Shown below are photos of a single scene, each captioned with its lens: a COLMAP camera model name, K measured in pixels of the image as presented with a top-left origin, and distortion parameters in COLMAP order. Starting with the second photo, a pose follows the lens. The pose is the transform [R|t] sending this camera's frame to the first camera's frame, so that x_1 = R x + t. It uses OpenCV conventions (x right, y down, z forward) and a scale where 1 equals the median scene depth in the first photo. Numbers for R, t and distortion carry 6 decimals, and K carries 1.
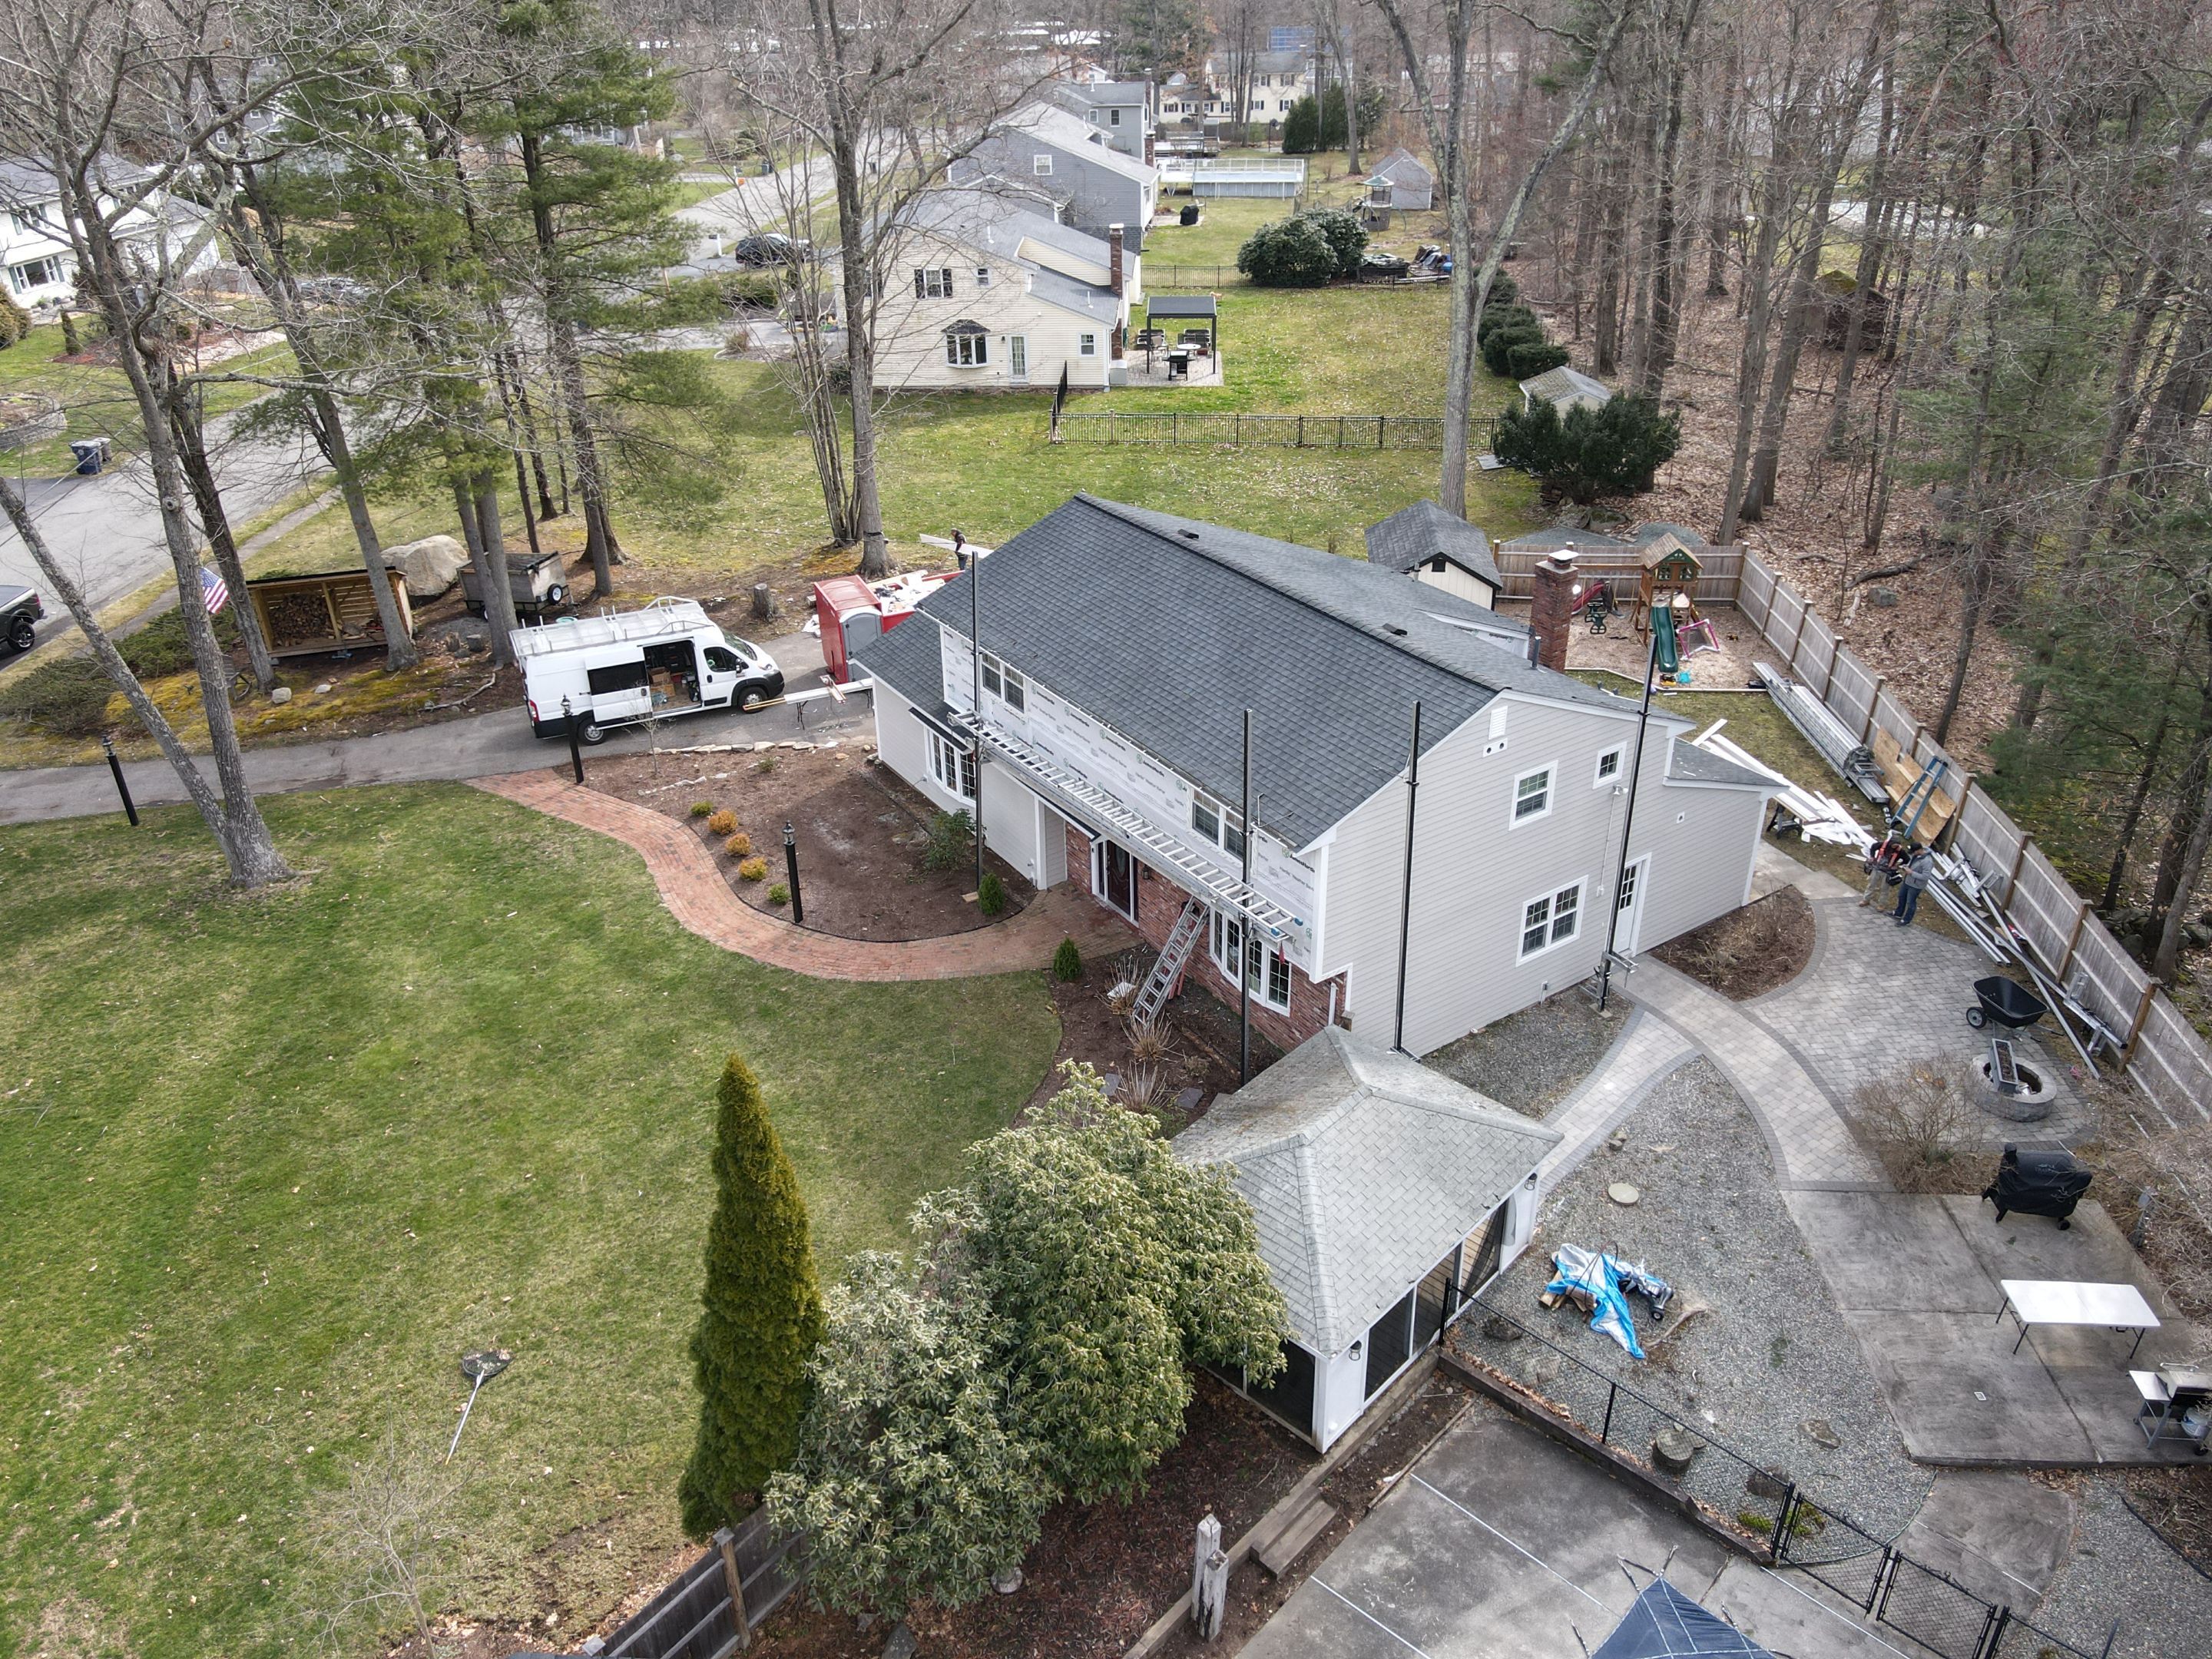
lens RADIAL K [[1618.1, 0, 1110.8], [0, 1618.1, 821.3], [0, 0, 1]] dist [0.011927, 0.009833]
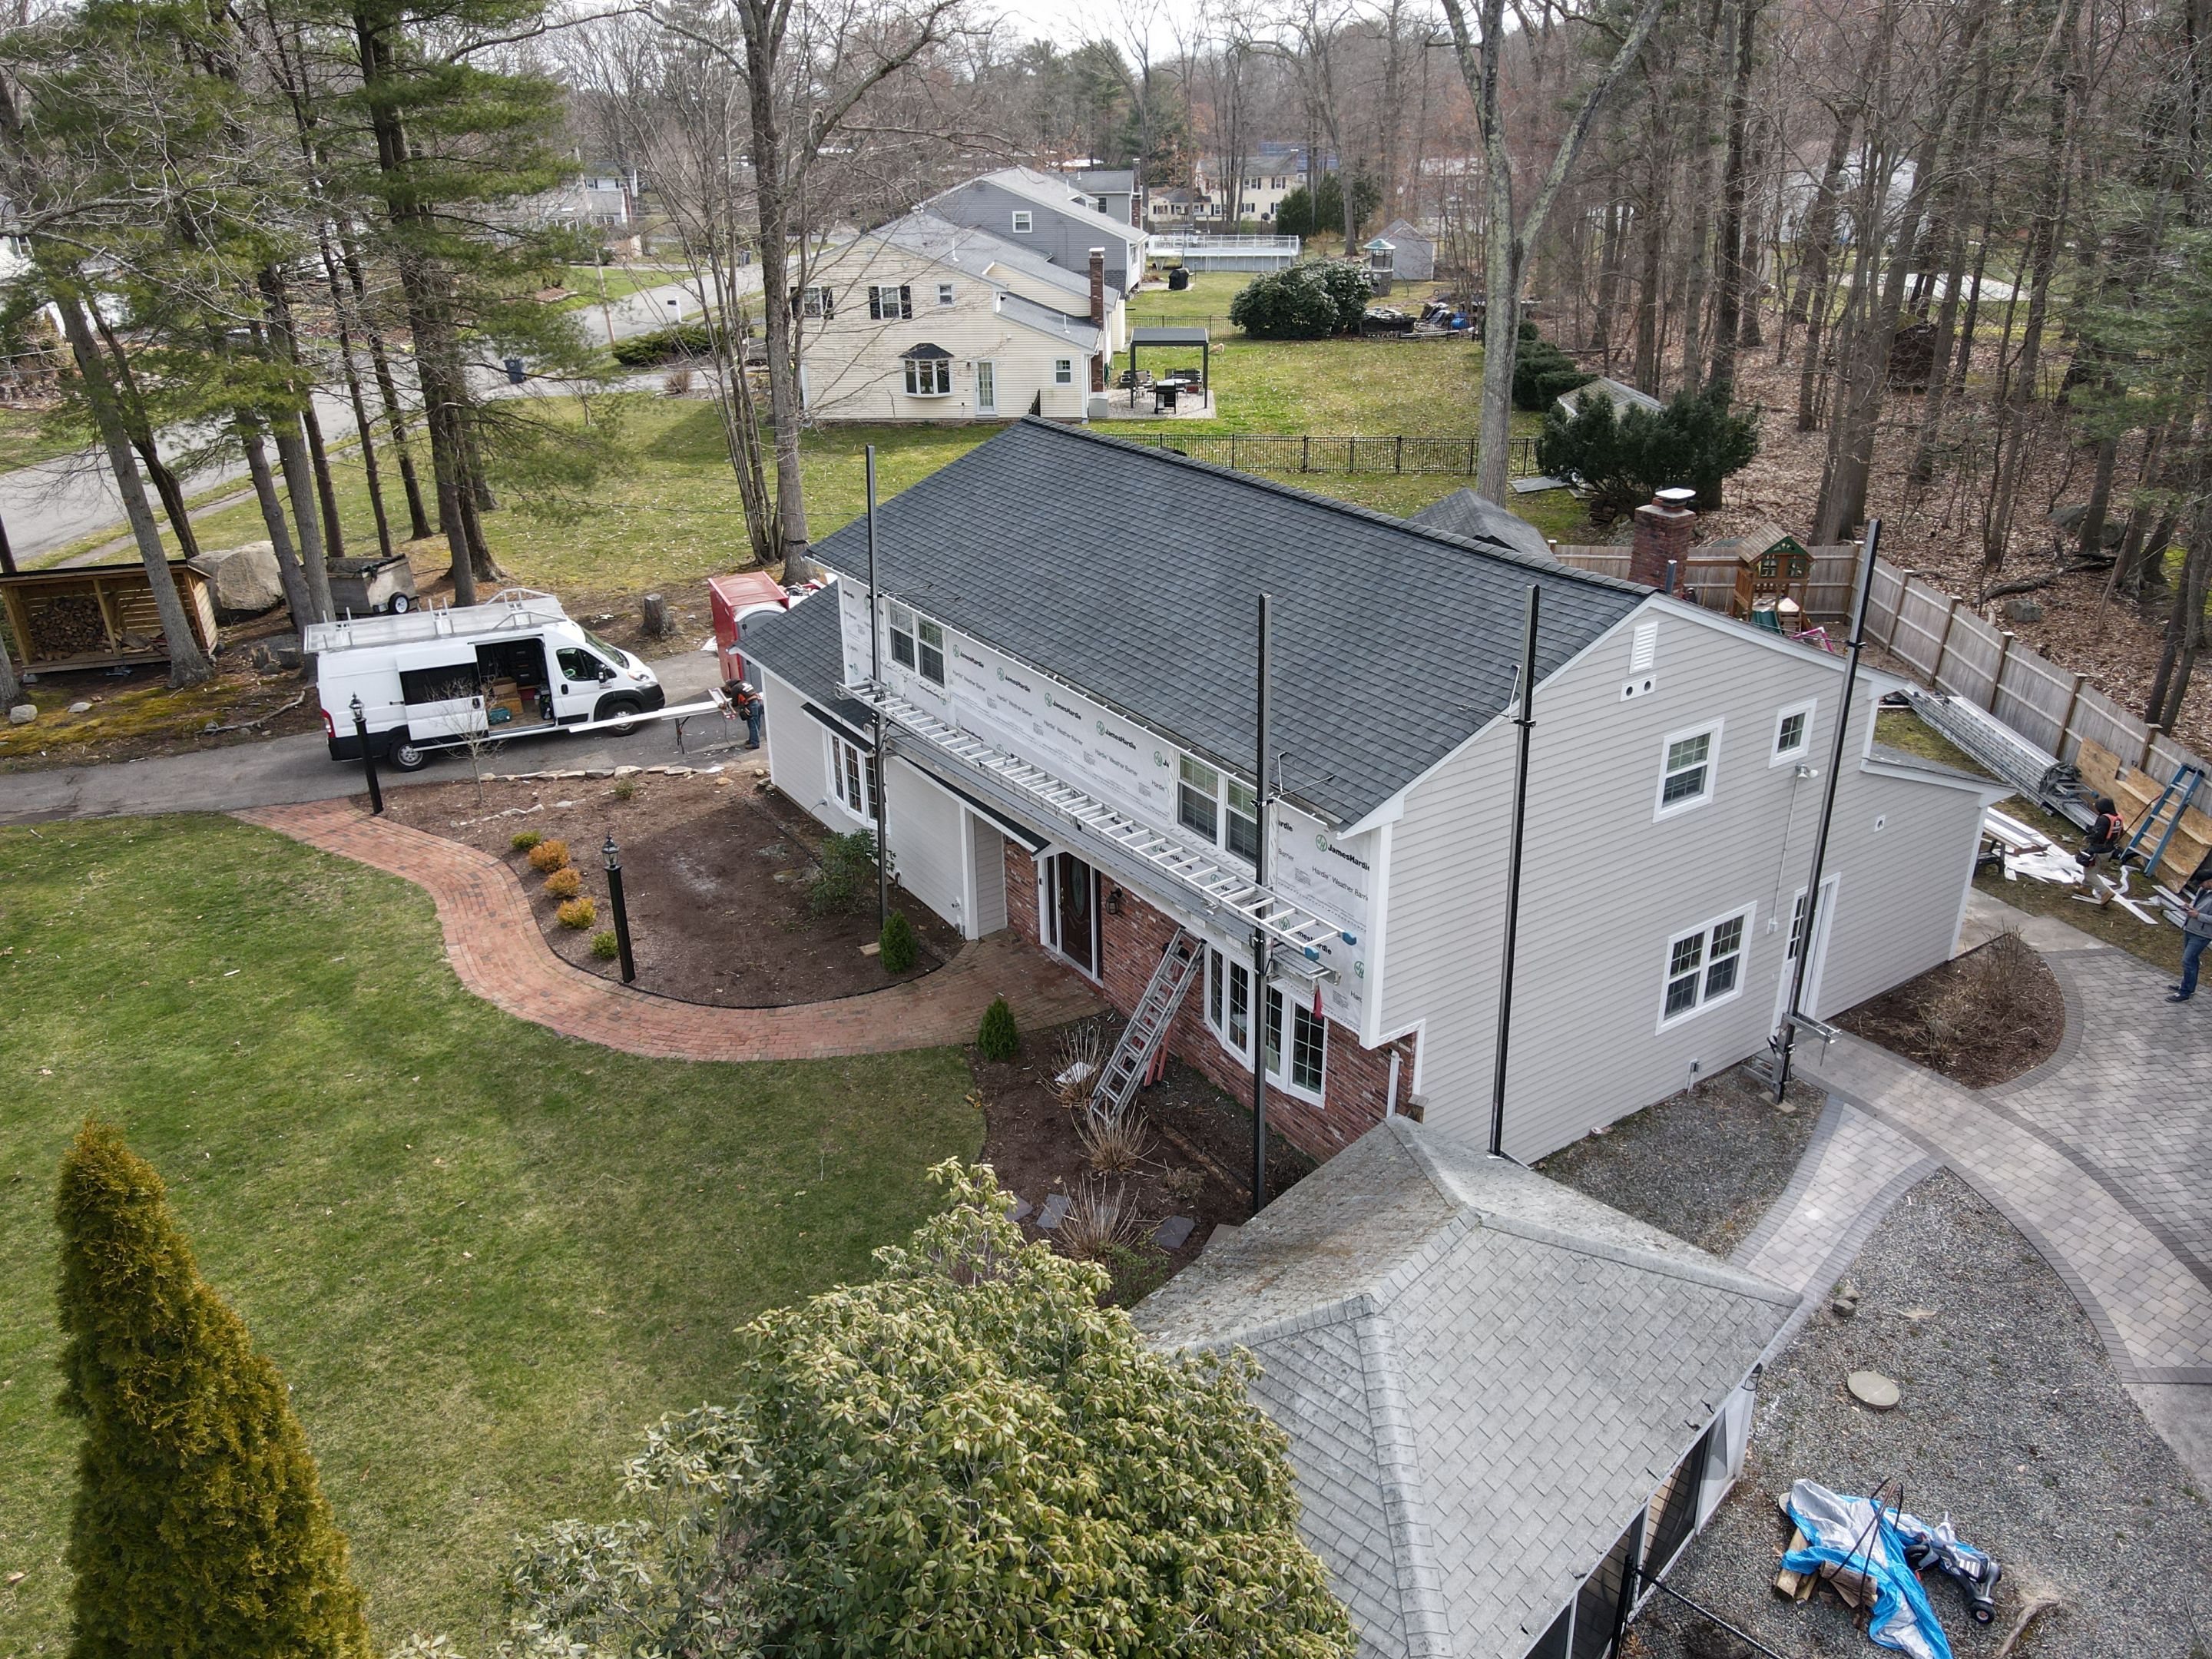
lens RADIAL K [[1618.1, 0, 1110.8], [0, 1618.1, 821.3], [0, 0, 1]] dist [0.011927, 0.009833]
pose [[0.999988, 0.001372, 0.004640, 0.016676], [-0.000991, 0.996701, -0.081152, 0.049570], [-0.004736, 0.081147, 0.996691, 0.281839]]
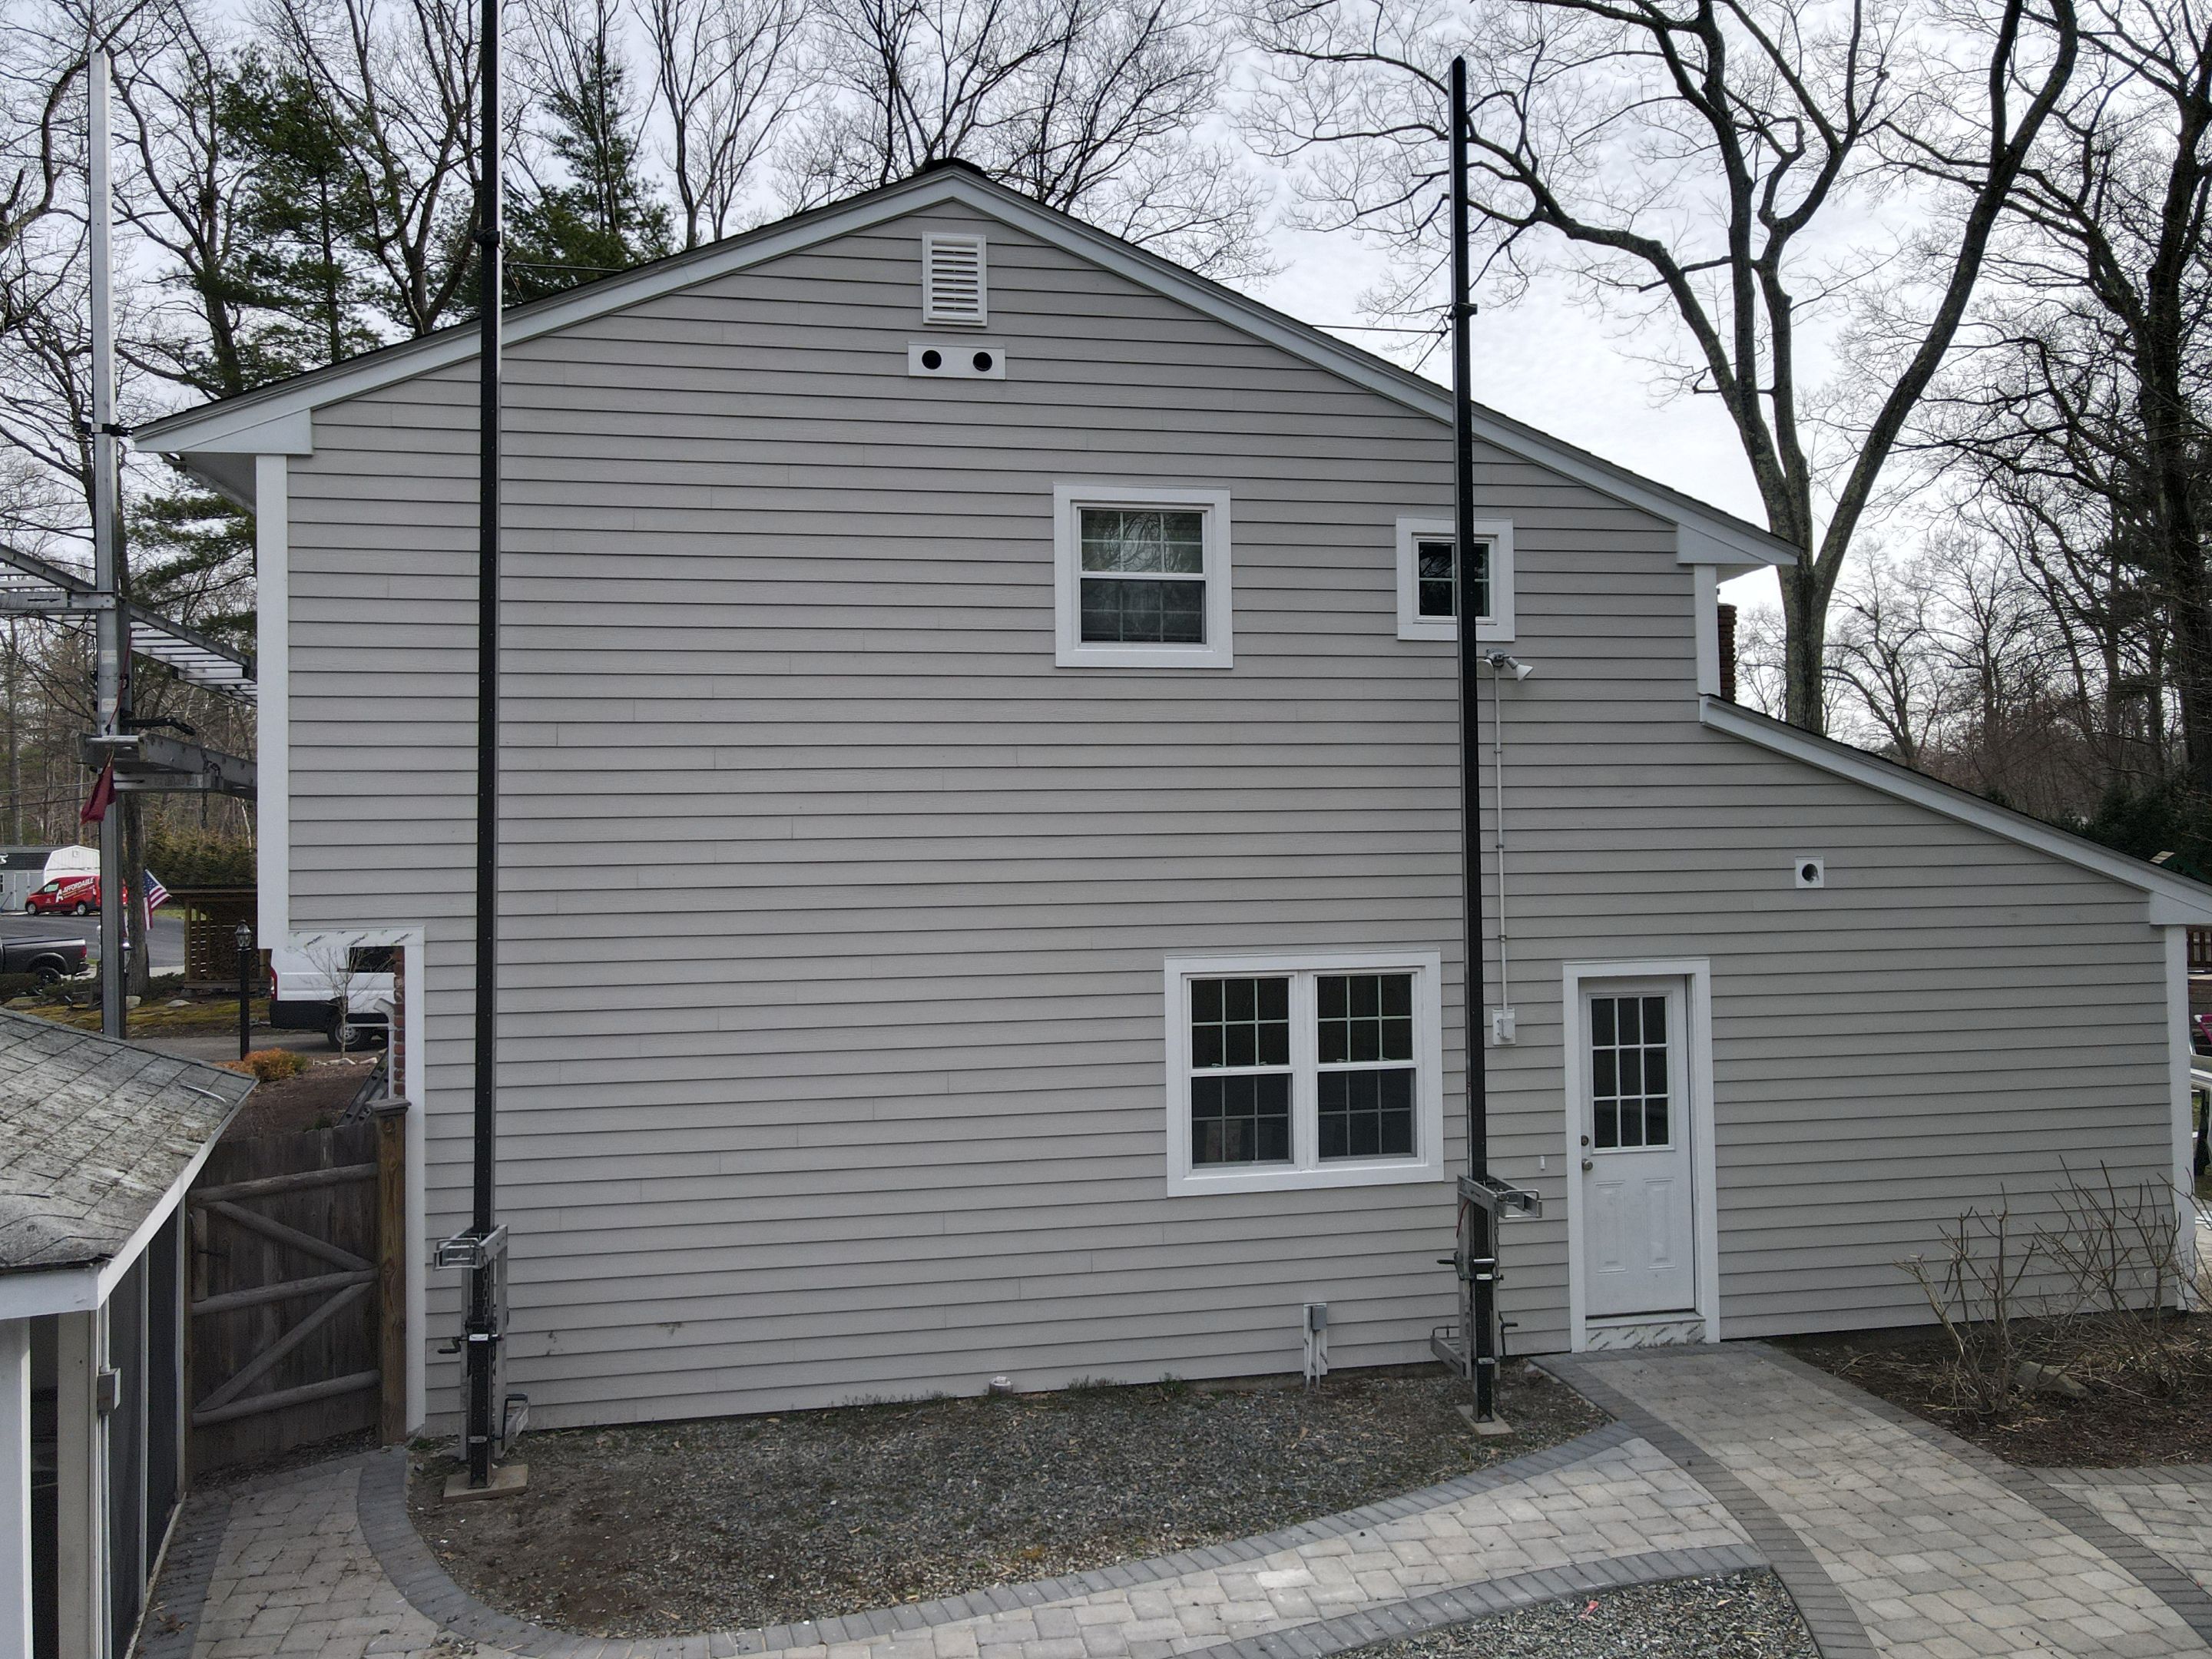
lens RADIAL K [[1618.1, 0, 1110.8], [0, 1618.1, 821.3], [0, 0, 1]] dist [0.011927, 0.009833]
pose [[0.920253, -0.003816, -0.391306, 0.321570], [-0.189317, 0.870803, -0.453719, 0.152172], [0.342482, 0.491617, 0.800637, 0.627539]]
